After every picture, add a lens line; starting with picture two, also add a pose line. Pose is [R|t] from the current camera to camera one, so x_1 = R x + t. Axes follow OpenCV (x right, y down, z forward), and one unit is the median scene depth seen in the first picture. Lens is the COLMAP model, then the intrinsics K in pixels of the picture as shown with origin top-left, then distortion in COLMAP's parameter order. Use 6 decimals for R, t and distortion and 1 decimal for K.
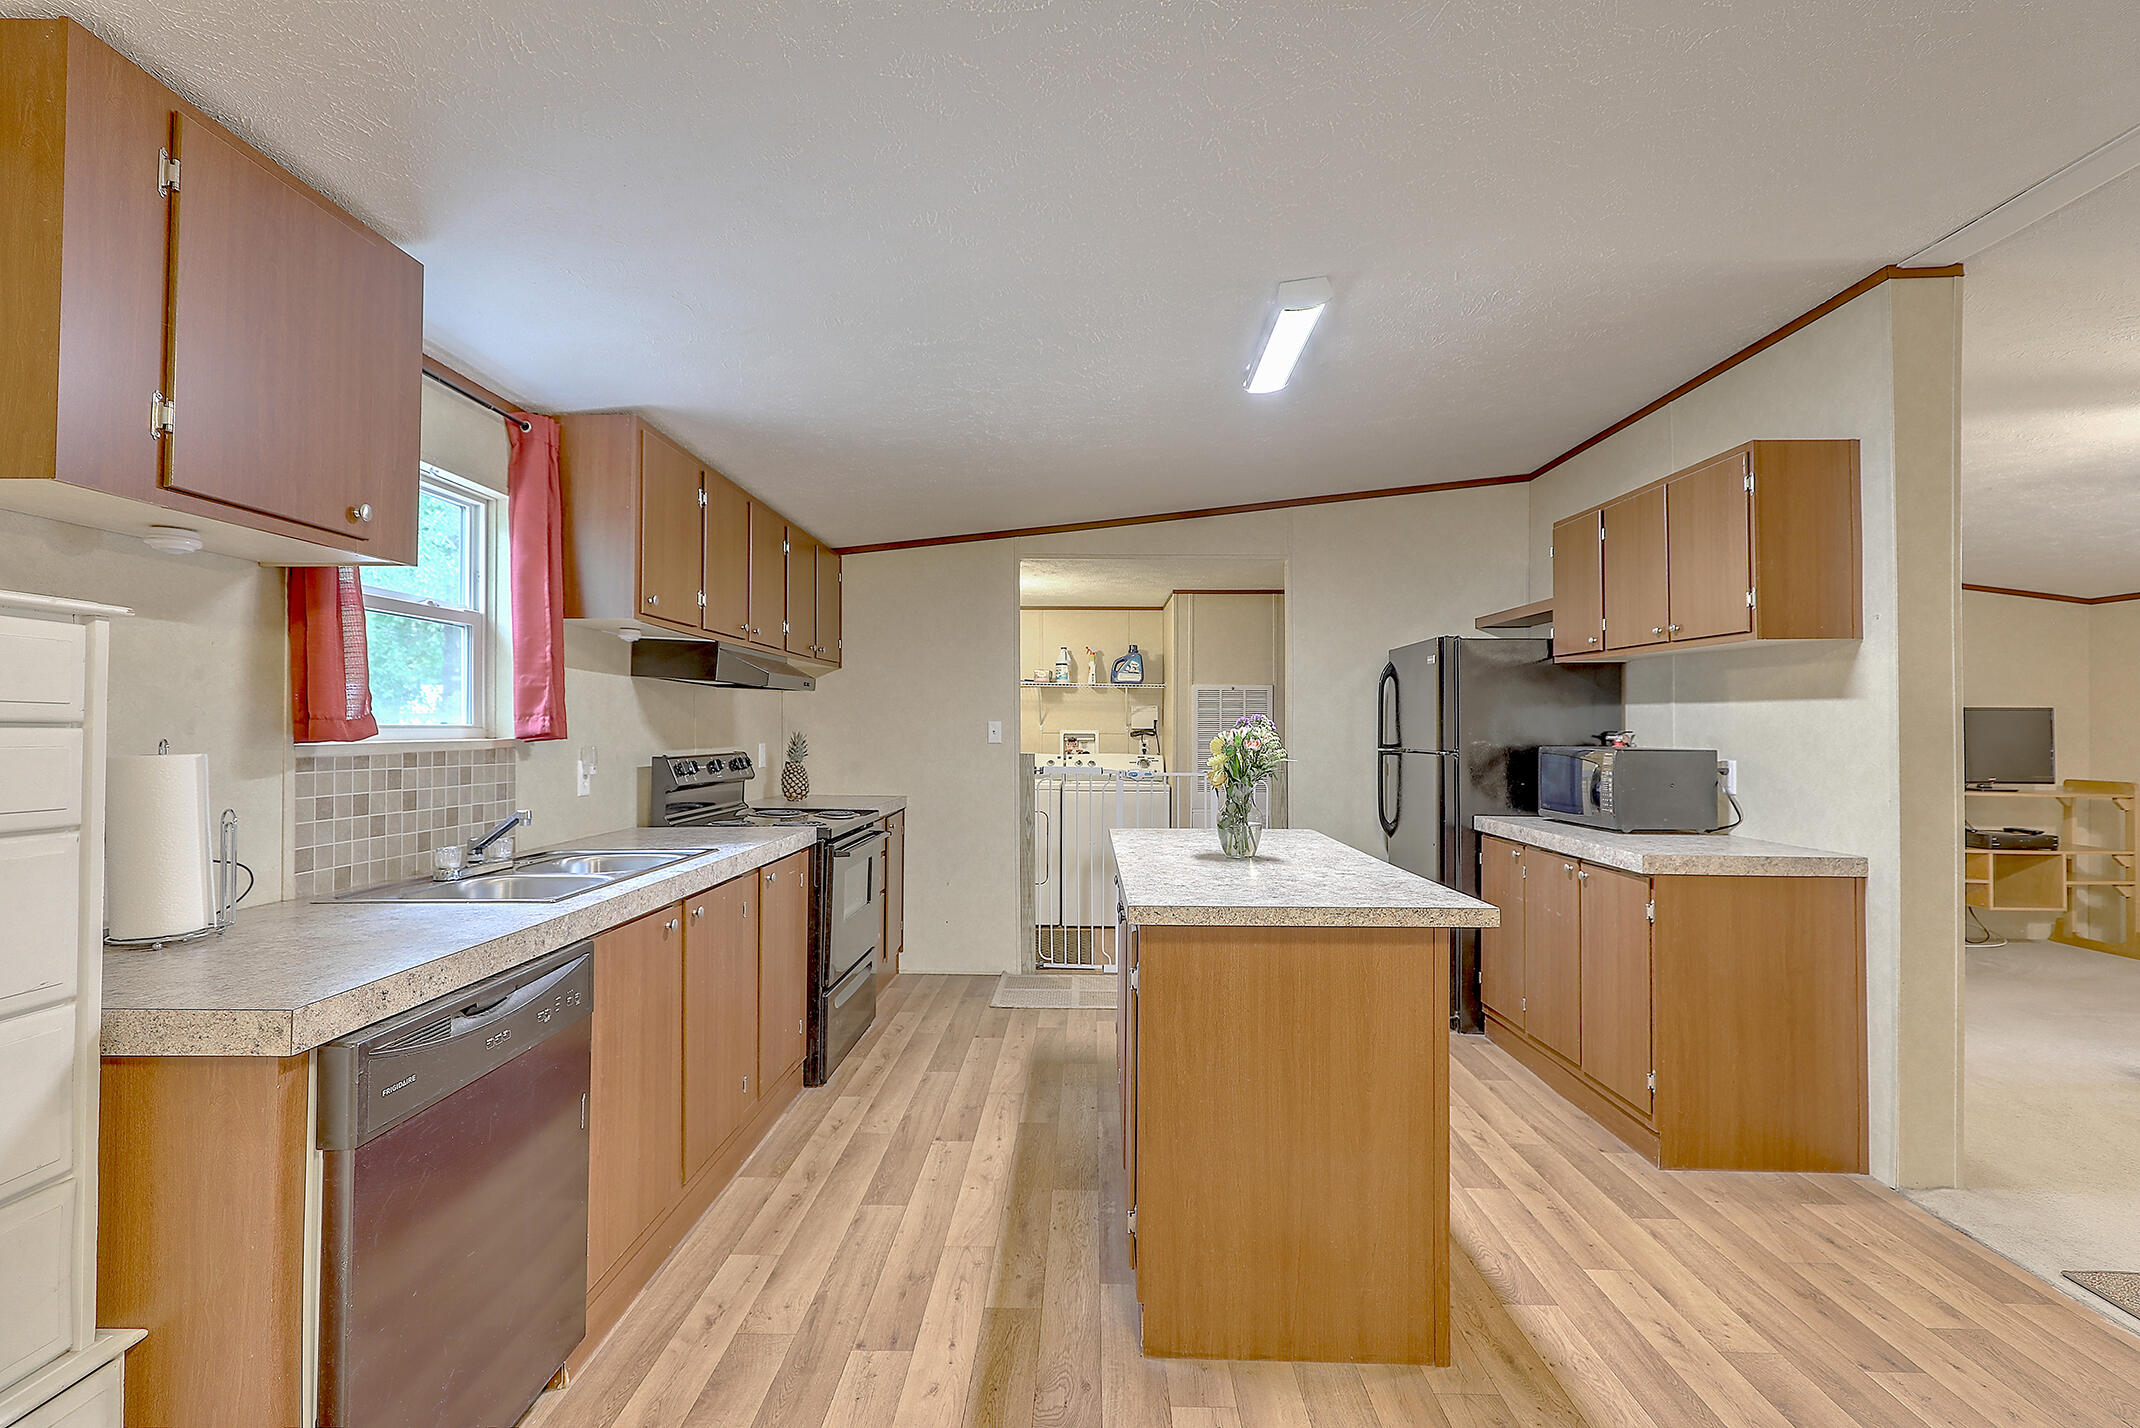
lens RADIAL K [[966.1, 0, 1077.5], [0, 966.1, 713.5], [0, 0, 1]] dist [0.002760, -0.001753]
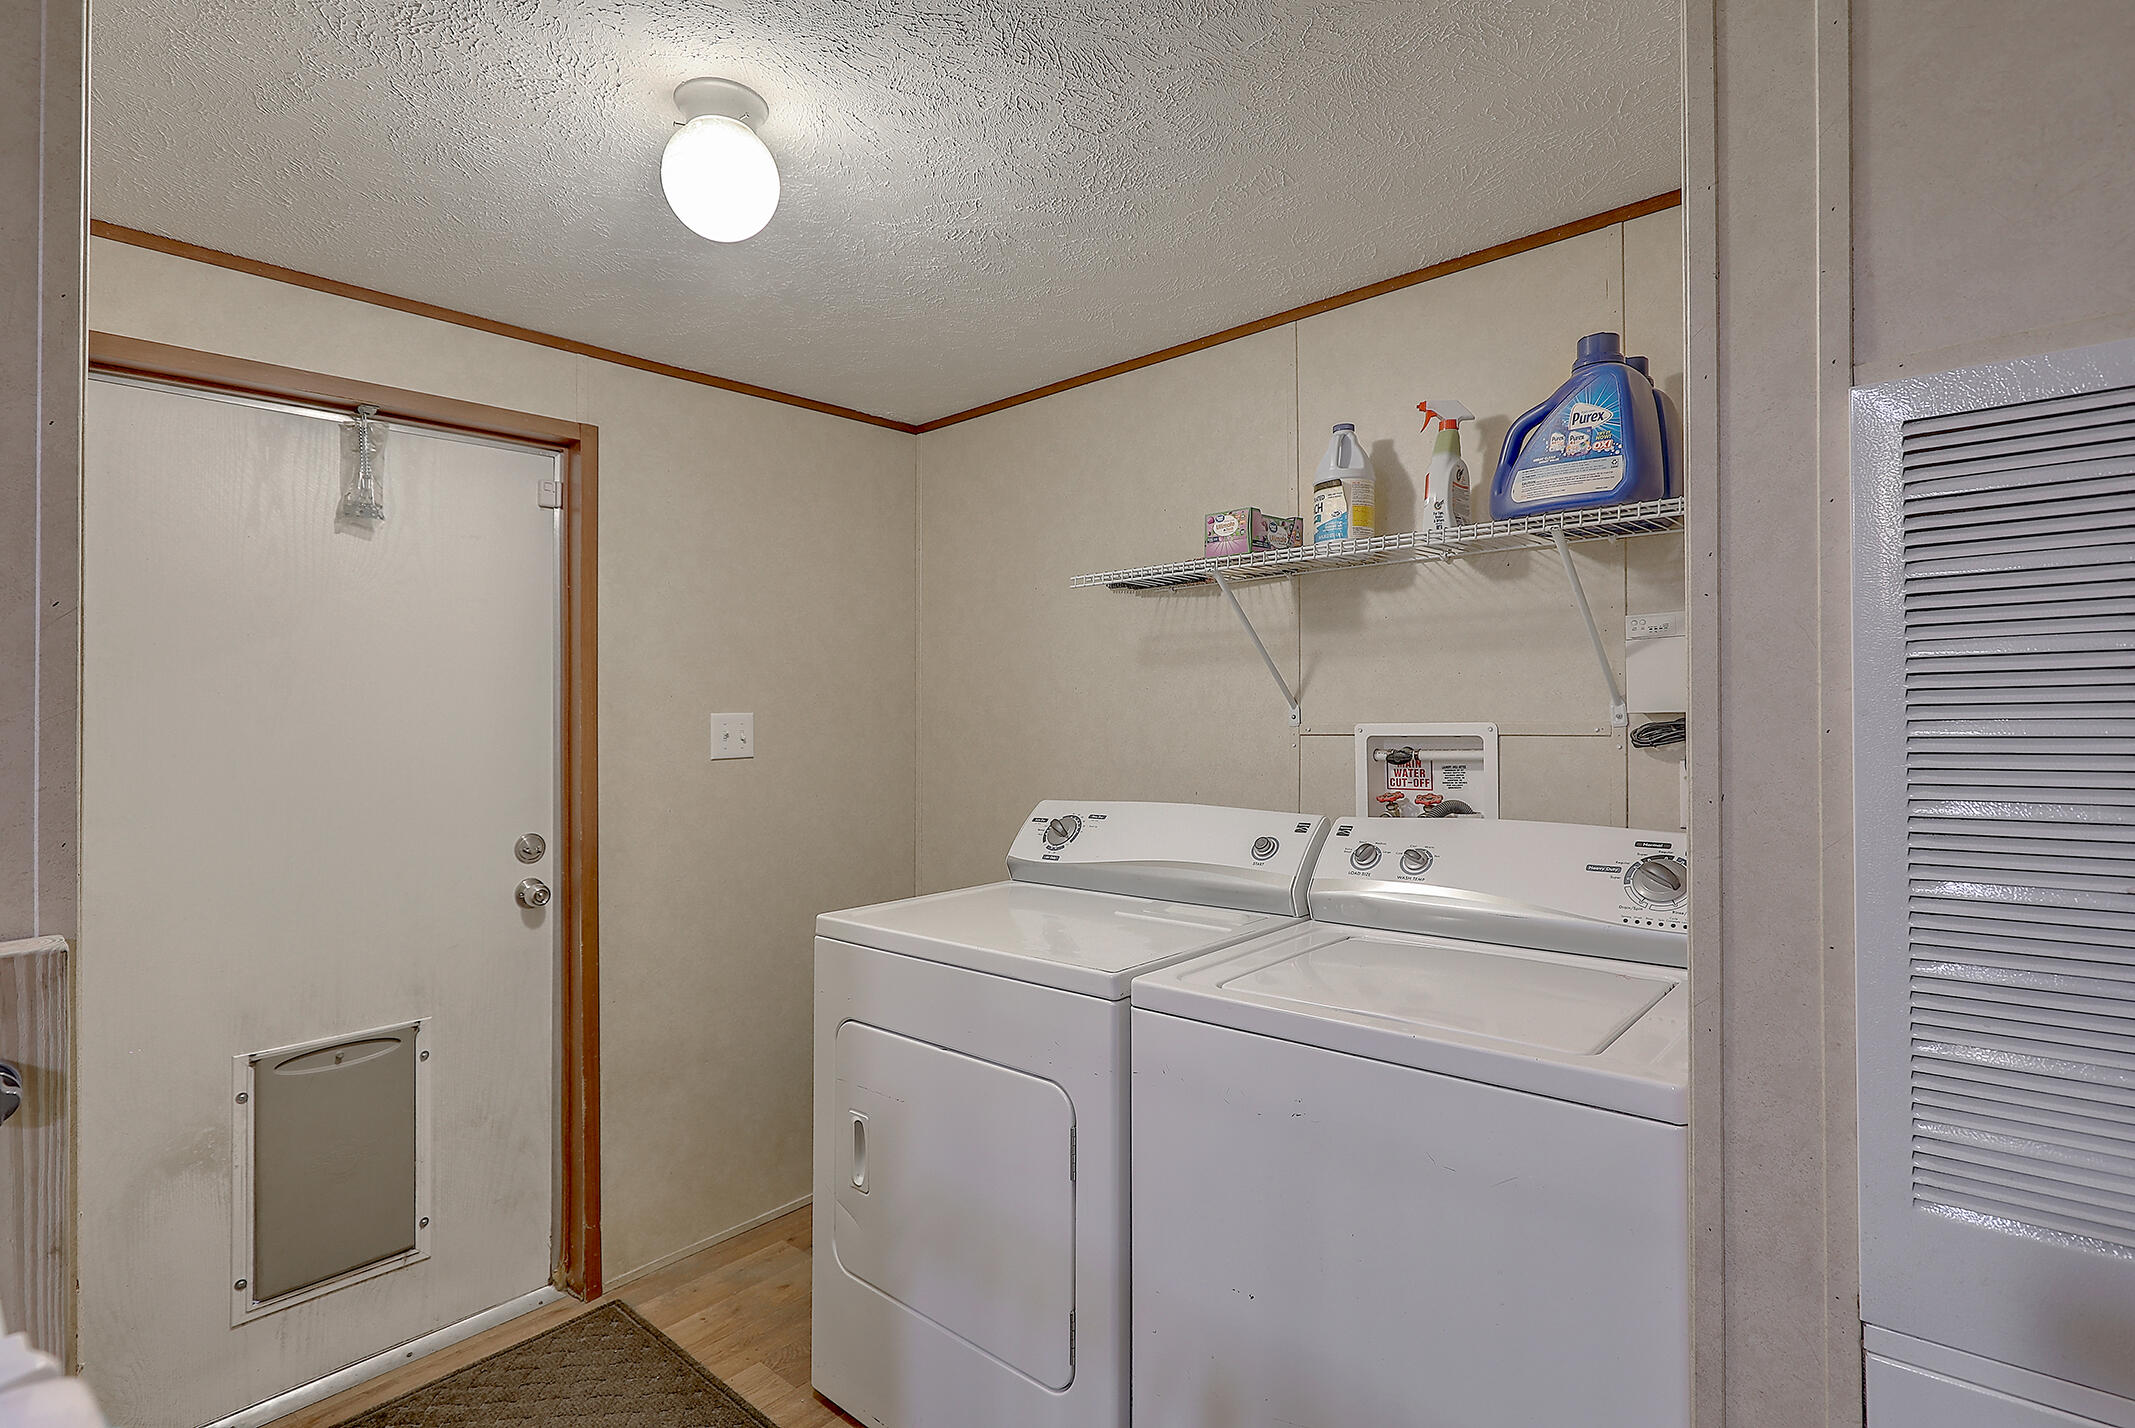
lens RADIAL K [[1004.4, 0, 1079.5], [0, 1004.4, 707.7], [0, 0, 1]] dist [-0.000336, 0.000522]
pose [[0.761472, -0.022181, -0.647818, 0.248820], [0.031367, 0.999504, 0.002648, 0.020245], [0.647438, -0.022337, 0.761790, 1.620616]]
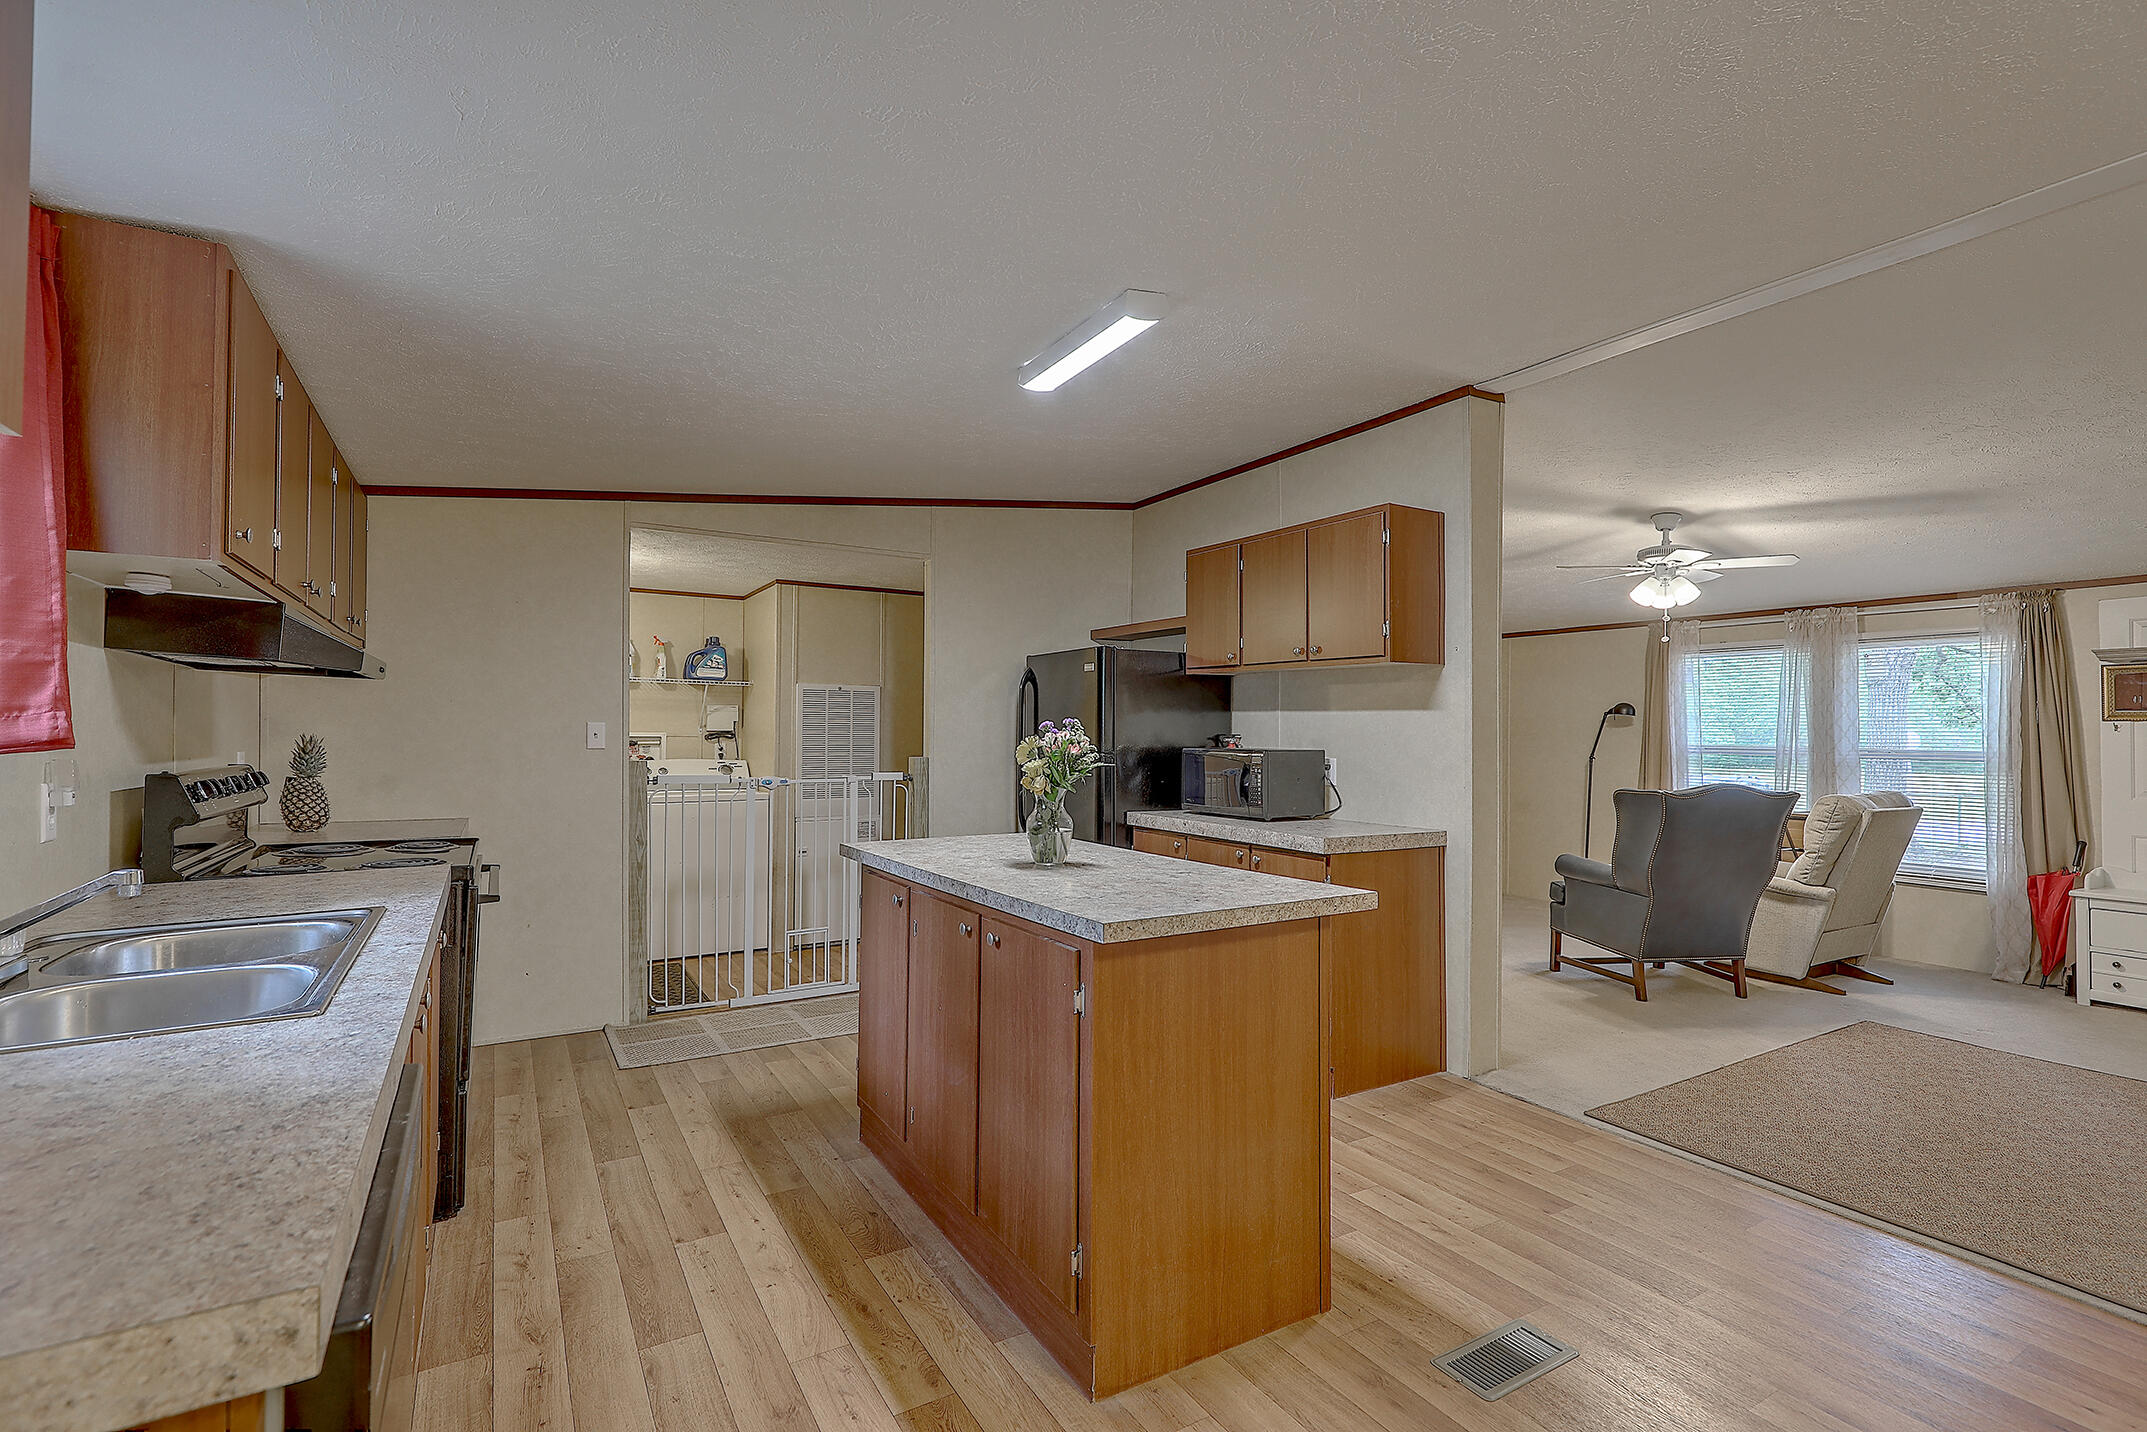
lens RADIAL K [[969.2, 0, 1082.3], [0, 969.2, 717.1], [0, 0, 1]] dist [0.002760, -0.001753]
pose [[0.847503, 0.009371, 0.530707, -0.279180], [-0.010573, 0.999944, -0.000772, 0.000176], [-0.530685, -0.004957, 0.847555, 0.130675]]
